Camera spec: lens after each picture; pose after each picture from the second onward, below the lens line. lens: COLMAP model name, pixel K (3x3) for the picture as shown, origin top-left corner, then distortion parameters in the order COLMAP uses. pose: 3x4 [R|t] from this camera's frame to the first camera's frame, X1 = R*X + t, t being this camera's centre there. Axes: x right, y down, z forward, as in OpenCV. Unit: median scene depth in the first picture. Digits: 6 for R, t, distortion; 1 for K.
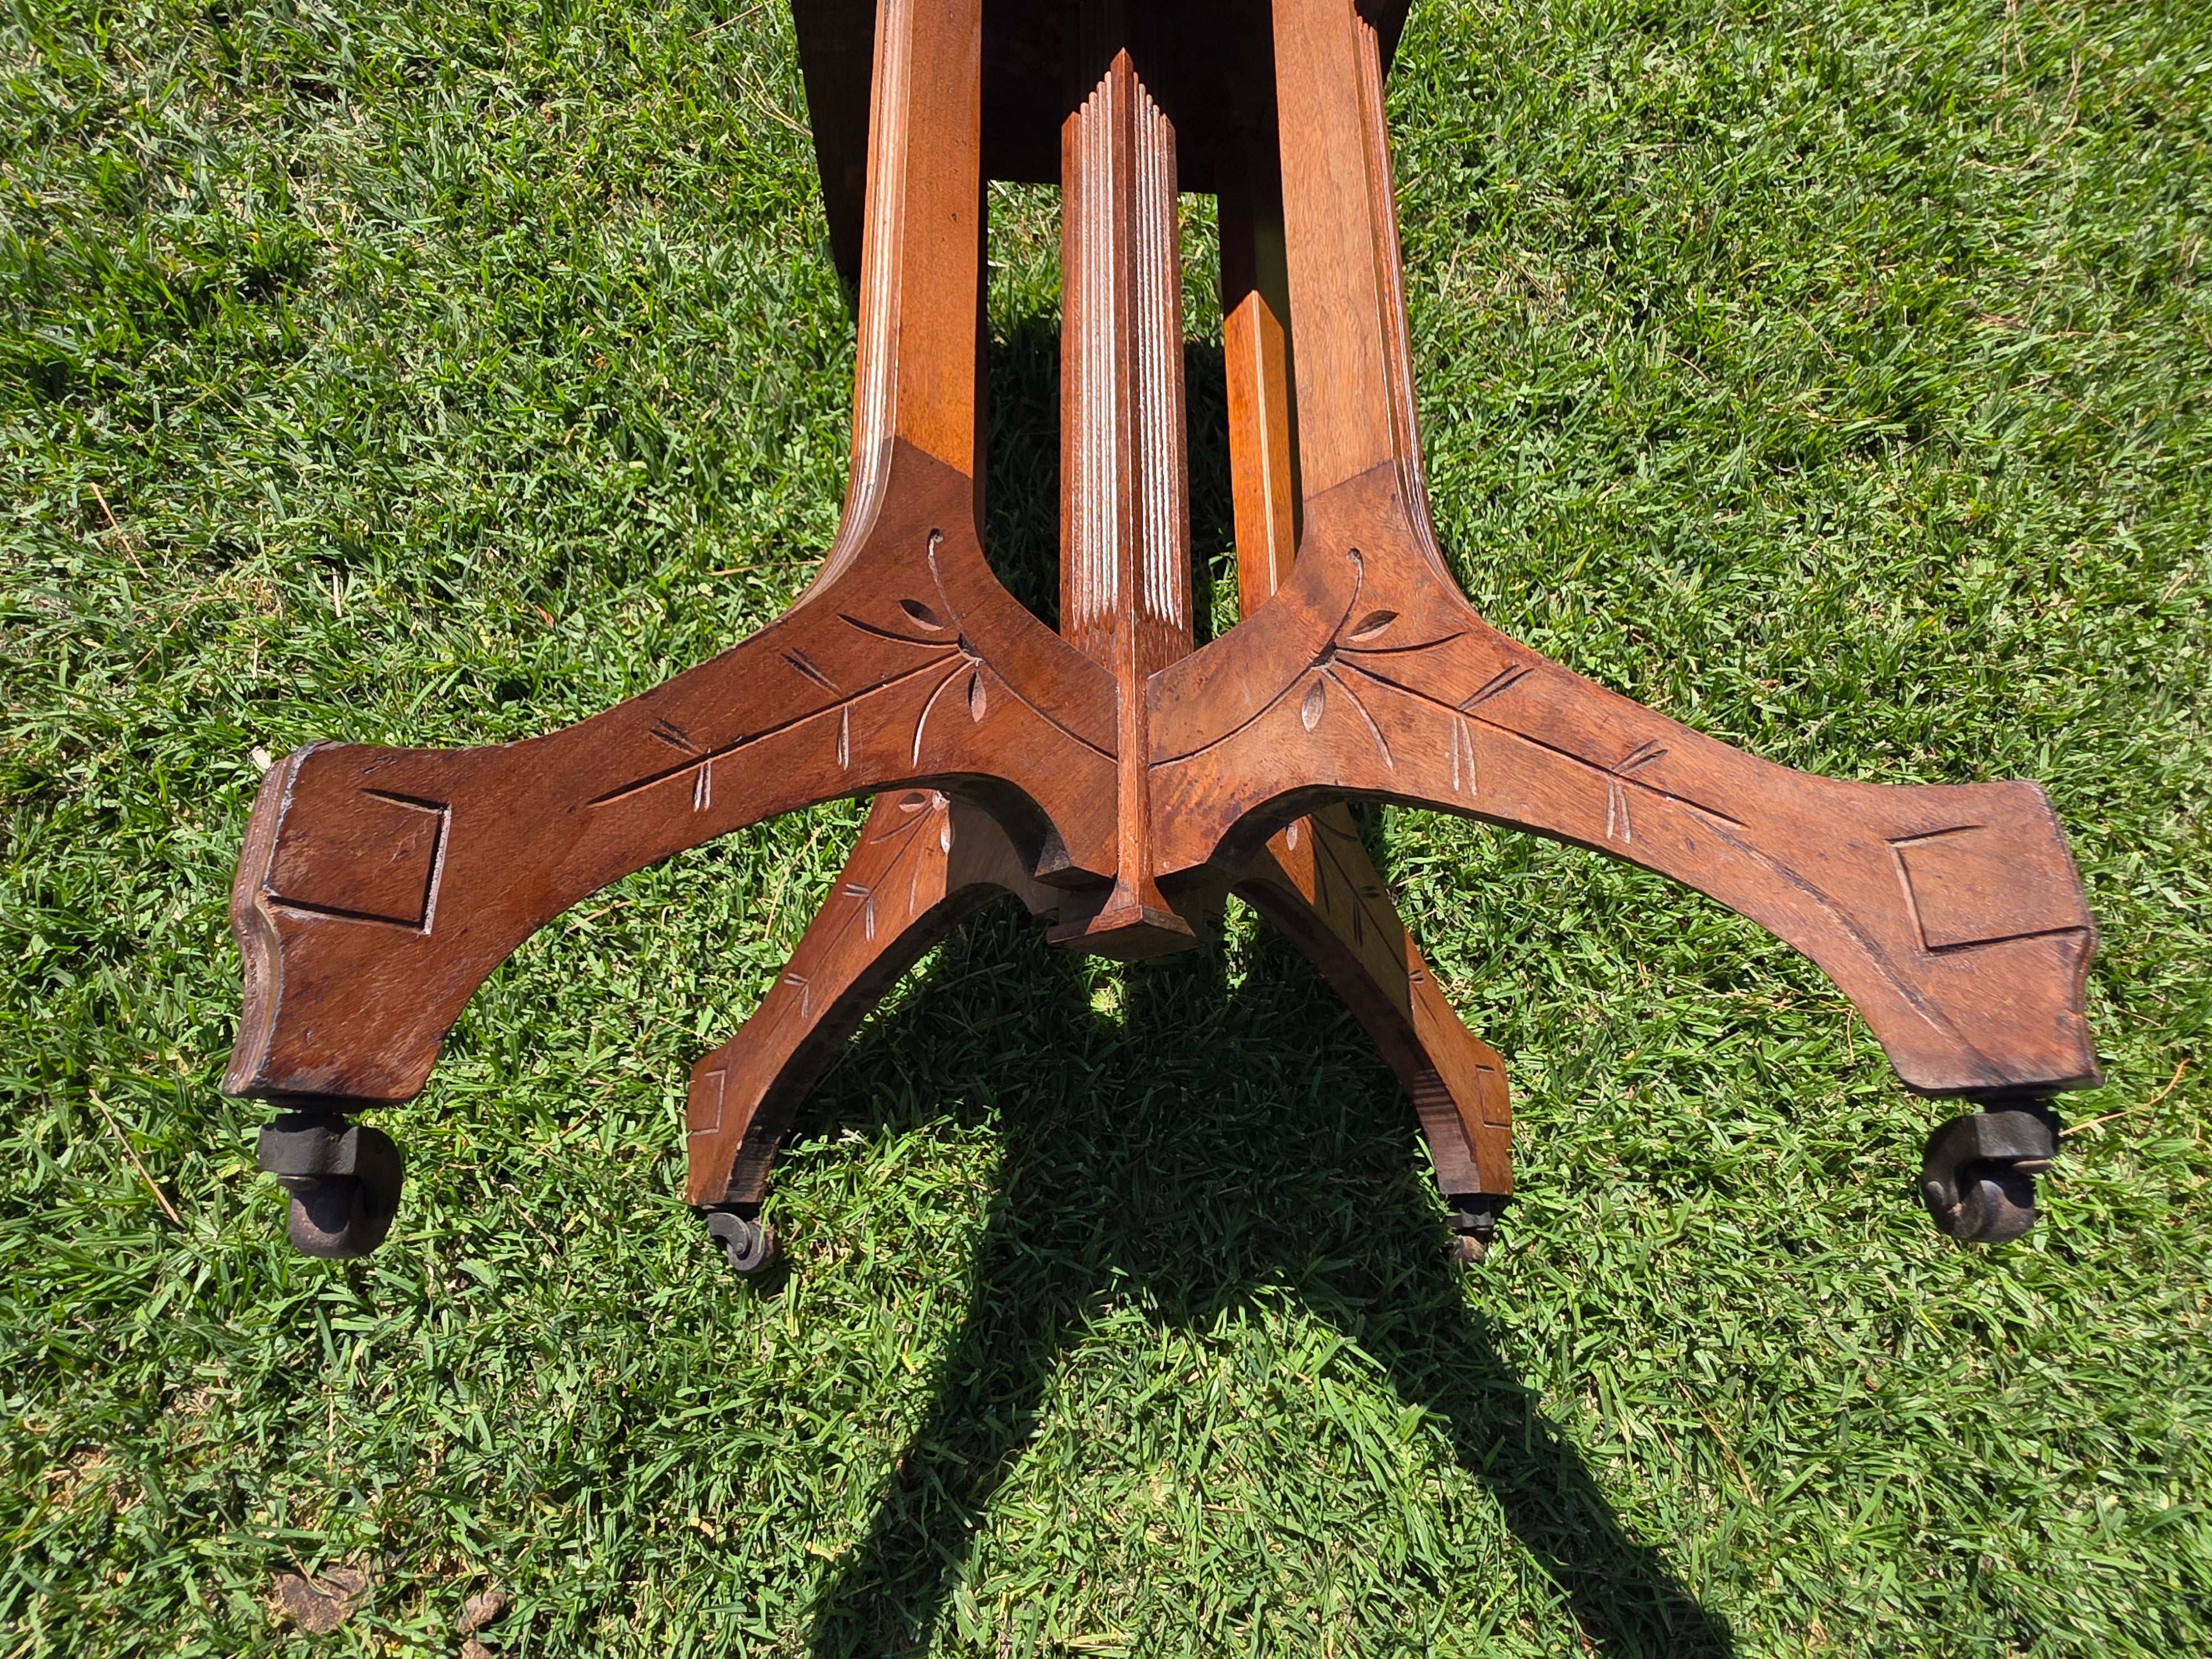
lens RADIAL K [[1267.1, 0, 1106.0], [0, 1267.1, 829.5], [0, 0, 1]] dist [0.000669, 0.000526]
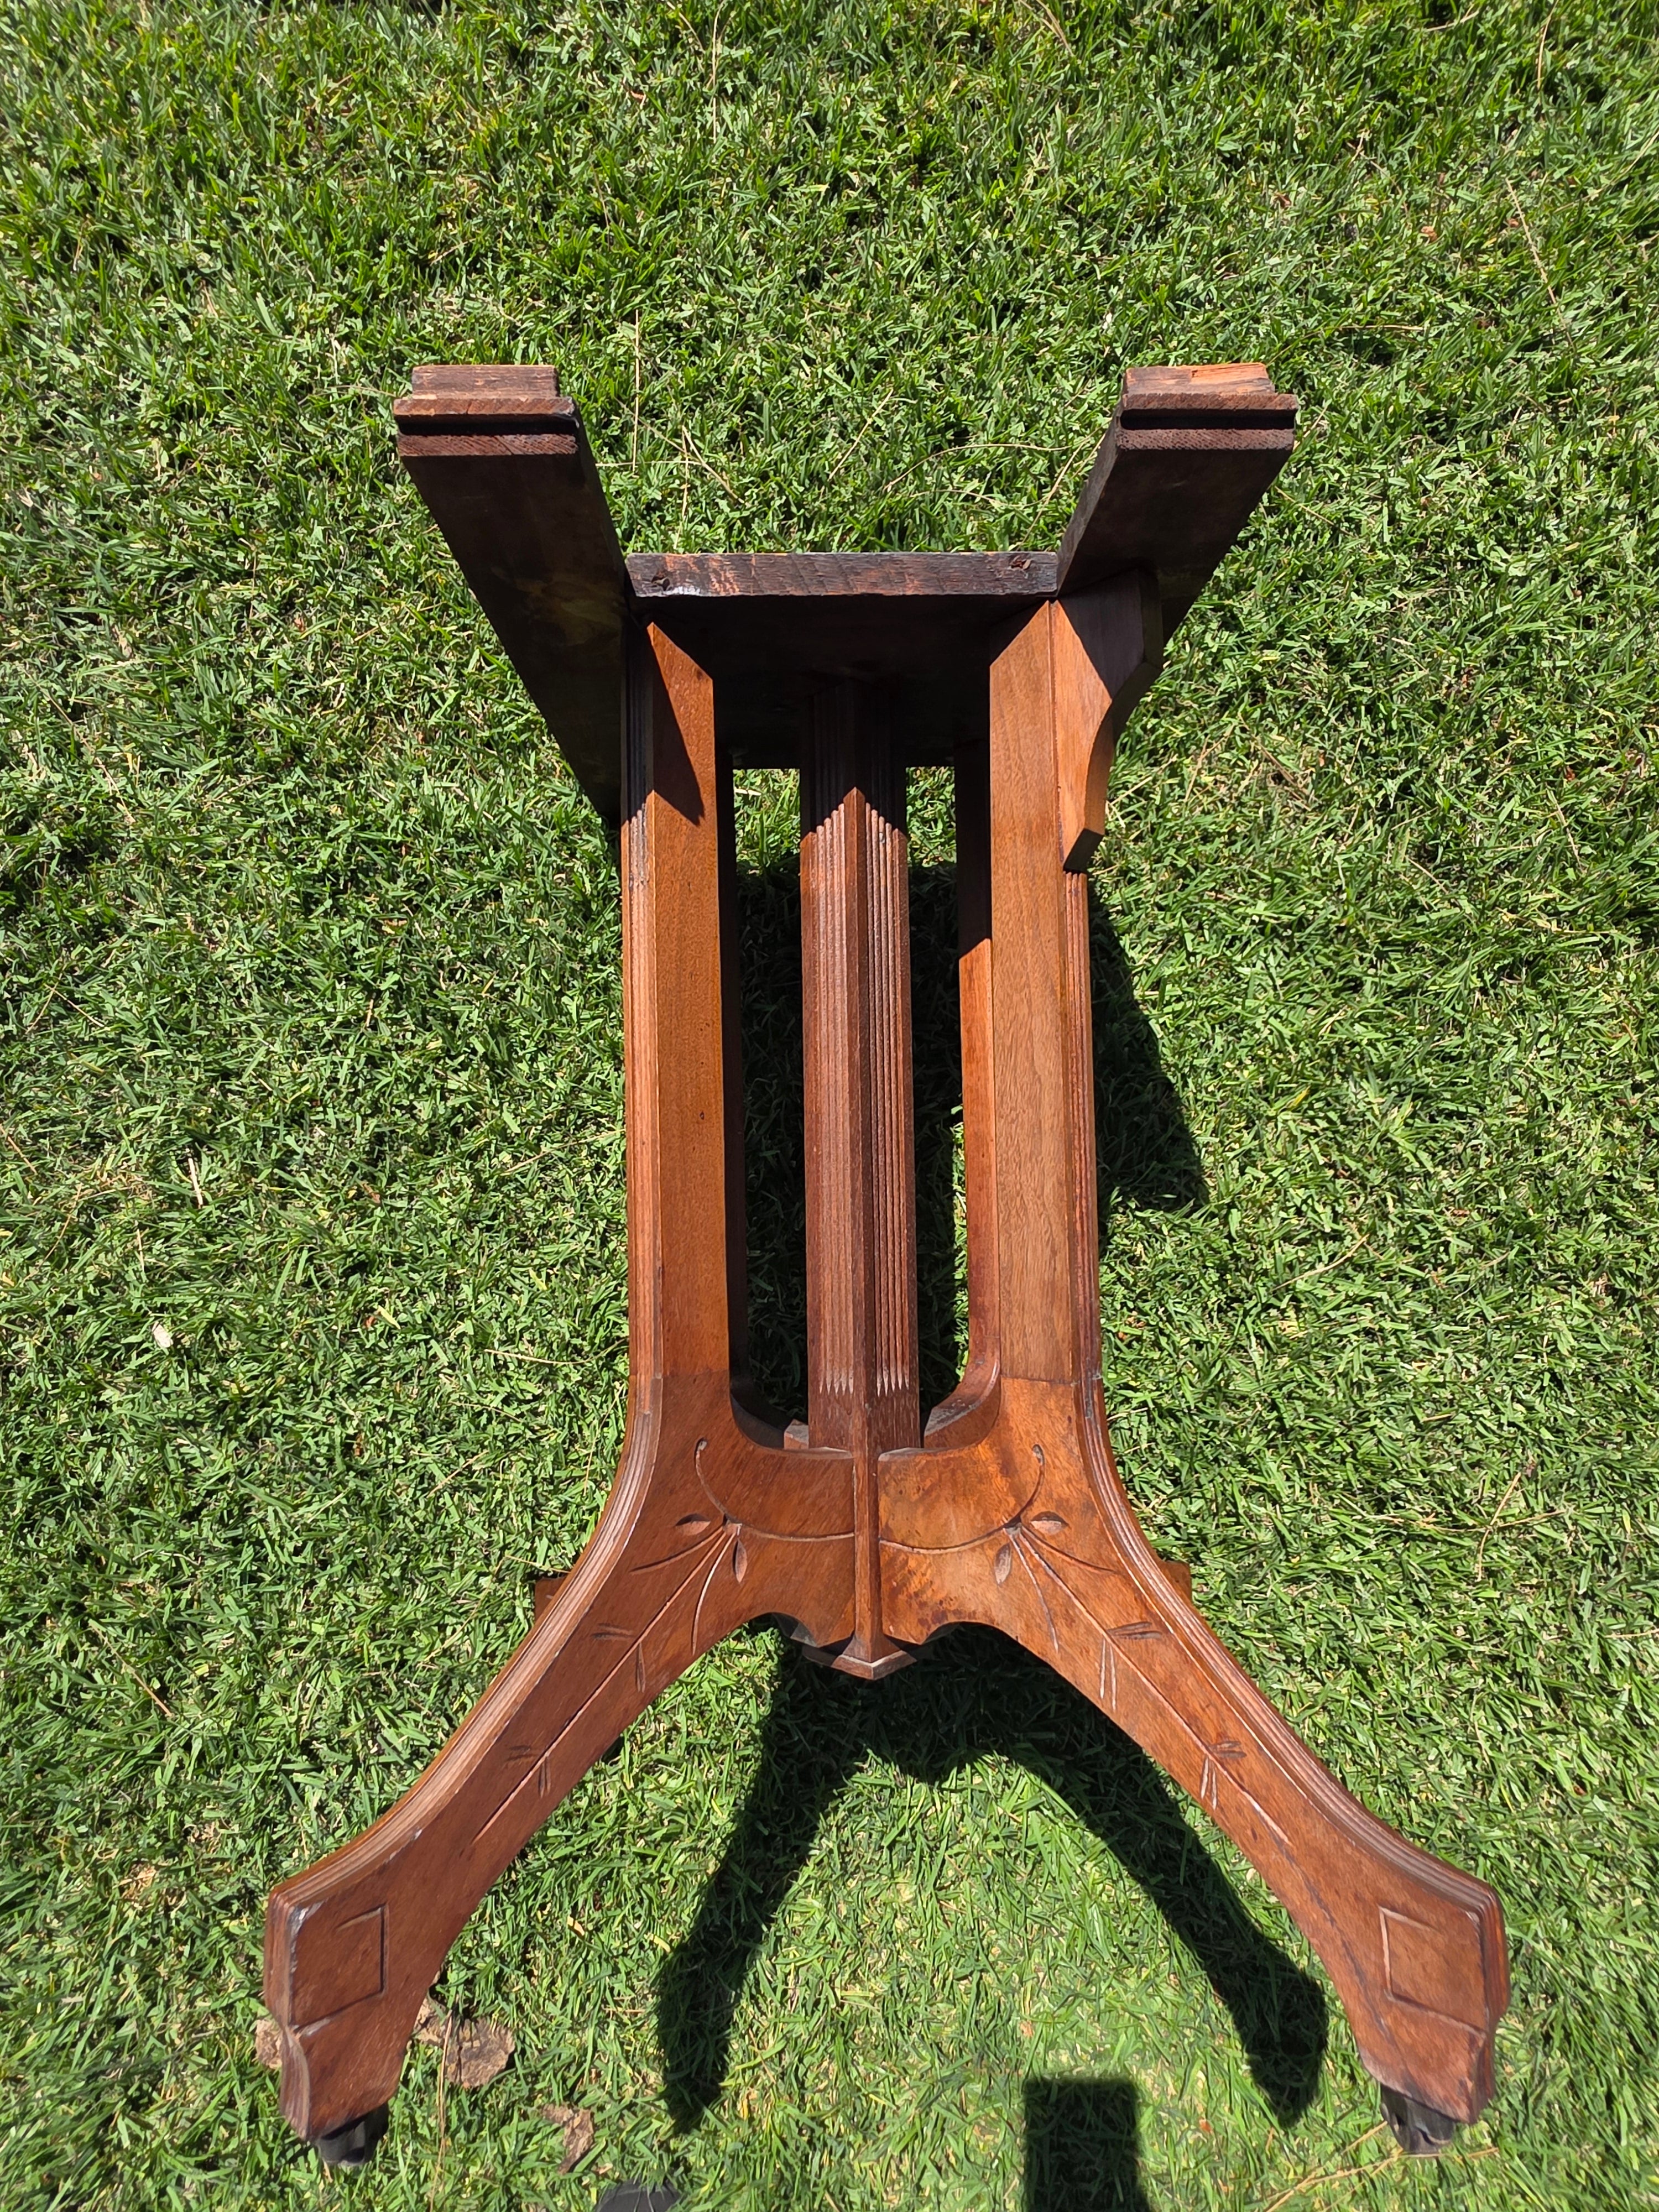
lens RADIAL K [[1267.1, 0, 829.5], [0, 1267.1, 1106.0], [0, 0, 1]] dist [0.000669, 0.000526]
pose [[0.998139, -0.011624, -0.059856, 0.048508], [0.027319, 0.962868, 0.268587, -0.601011], [0.054511, -0.269722, 0.961394, -0.074424]]
